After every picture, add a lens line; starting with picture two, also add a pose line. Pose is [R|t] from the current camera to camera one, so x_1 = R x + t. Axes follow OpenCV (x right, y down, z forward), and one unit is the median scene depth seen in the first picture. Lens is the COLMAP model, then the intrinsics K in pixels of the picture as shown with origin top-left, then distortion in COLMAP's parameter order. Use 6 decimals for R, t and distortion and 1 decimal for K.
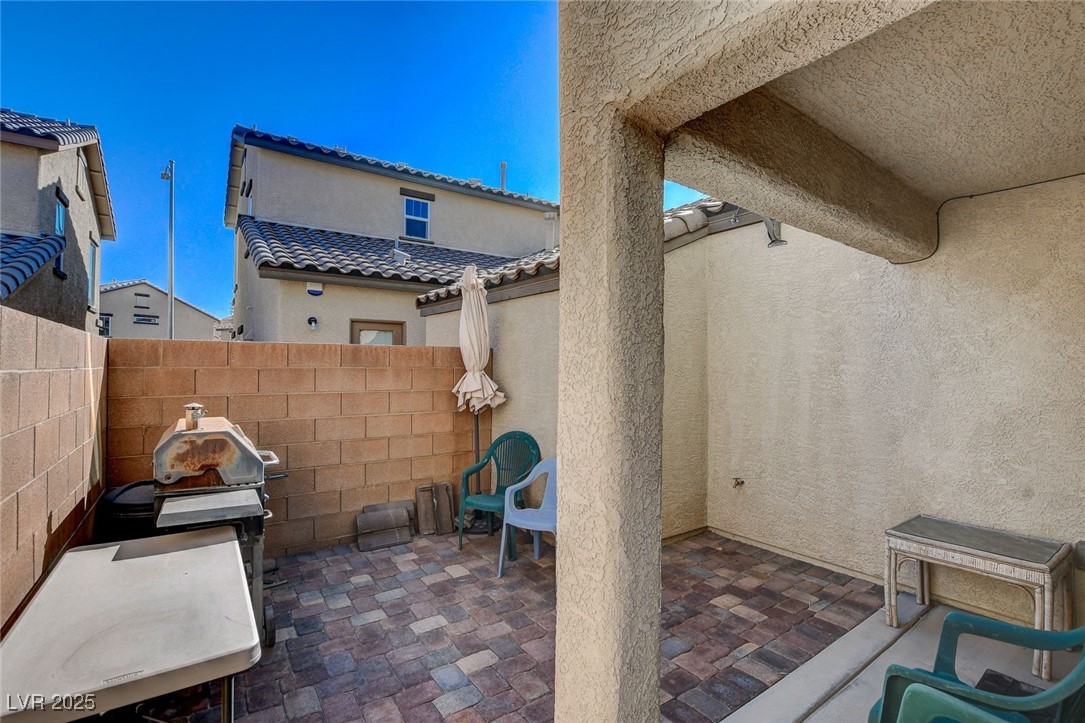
lens RADIAL K [[486.2, 0, 543.1], [0, 486.2, 362.3], [0, 0, 1]] dist [-0.017564, -0.000080]
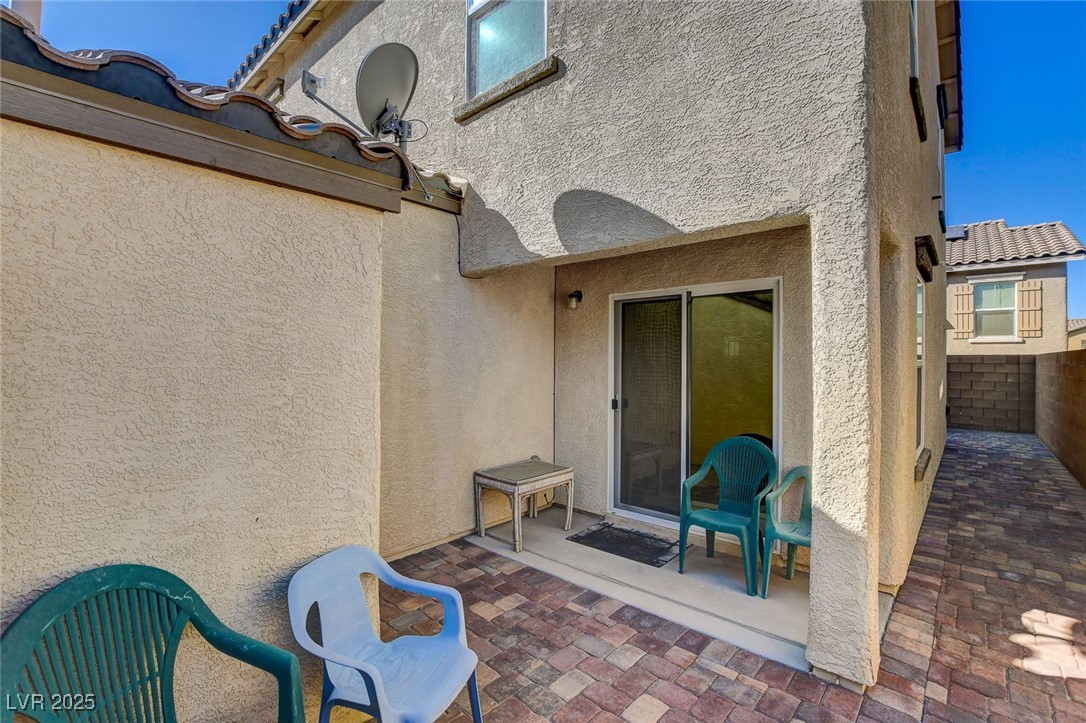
lens RADIAL K [[495.1, 0, 542.4], [0, 495.1, 362.7], [0, 0, 1]] dist [-0.002059, -0.000075]
pose [[-0.202047, -0.013688, 0.979280, -0.531831], [-0.017734, 0.999790, 0.010315, 0.001289], [-0.979215, -0.015282, -0.202247, 1.004352]]
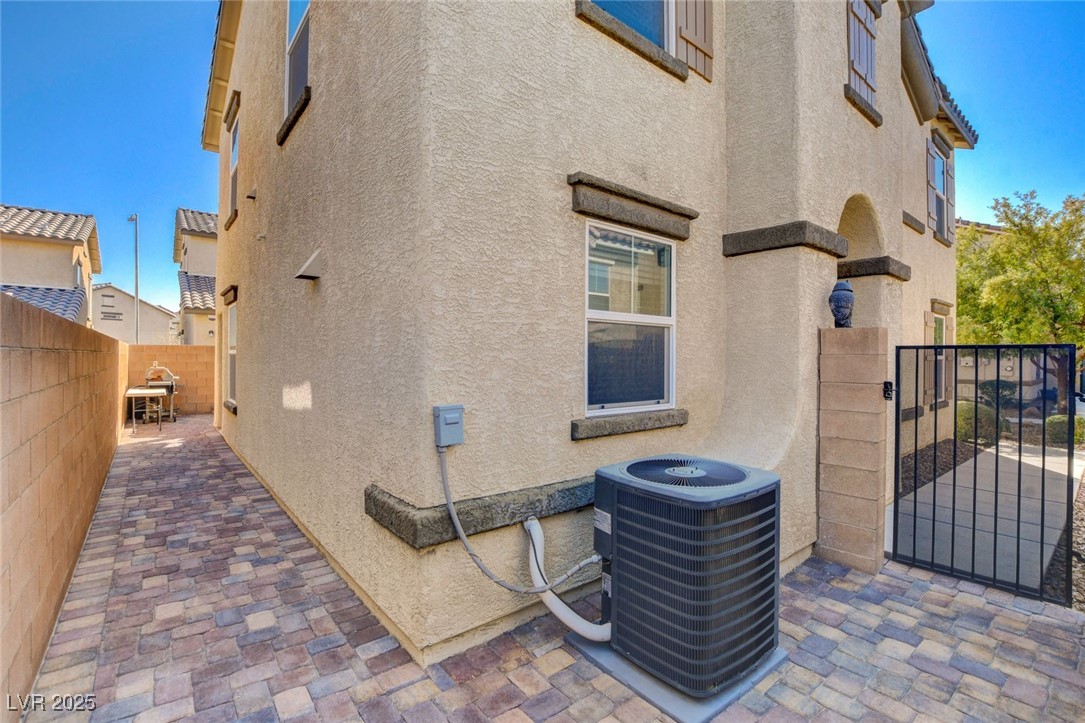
lens RADIAL K [[486.2, 0, 543.3], [0, 486.2, 358.3], [0, 0, 1]] dist [-0.017564, -0.000080]
pose [[0.998365, 0.002376, 0.057108, 1.761599], [-0.003099, 0.999916, 0.012580, -0.002407], [-0.057073, -0.012736, 0.998289, -2.465692]]
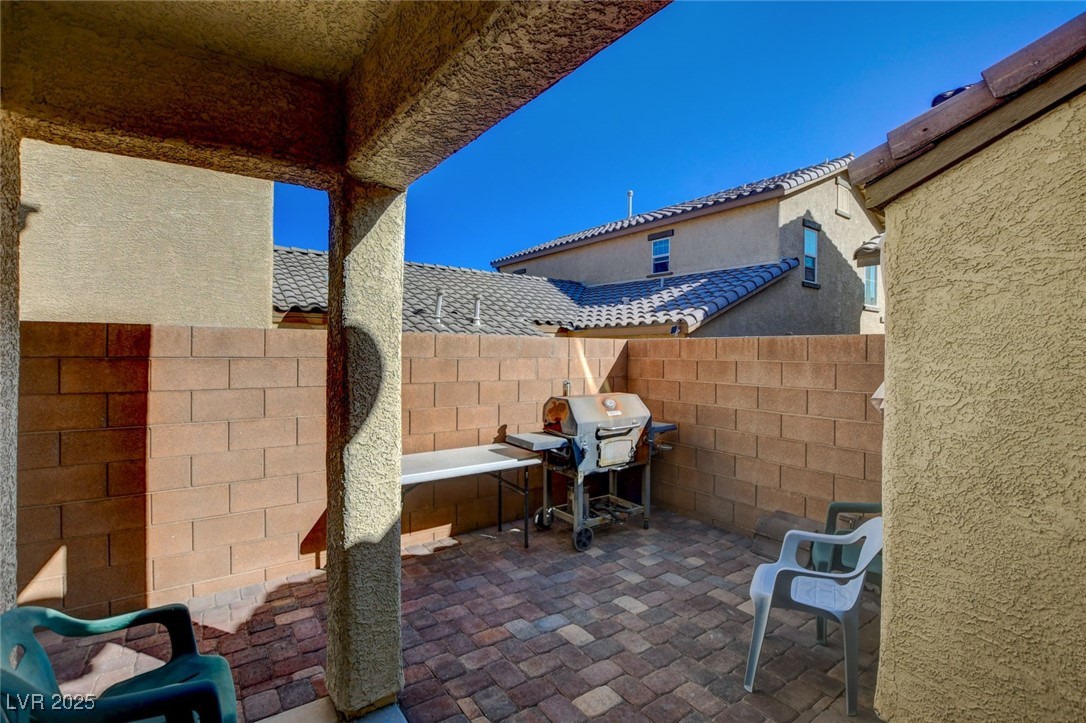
lens RADIAL K [[486.6, 0, 543.9], [0, 486.6, 360.0], [0, 0, 1]] dist [-0.017564, -0.000080]
pose [[0.018963, 0.012390, -0.999743, 0.673283], [-0.002404, 0.999921, 0.012346, -0.002189], [0.999817, 0.002170, 0.018991, 0.658712]]
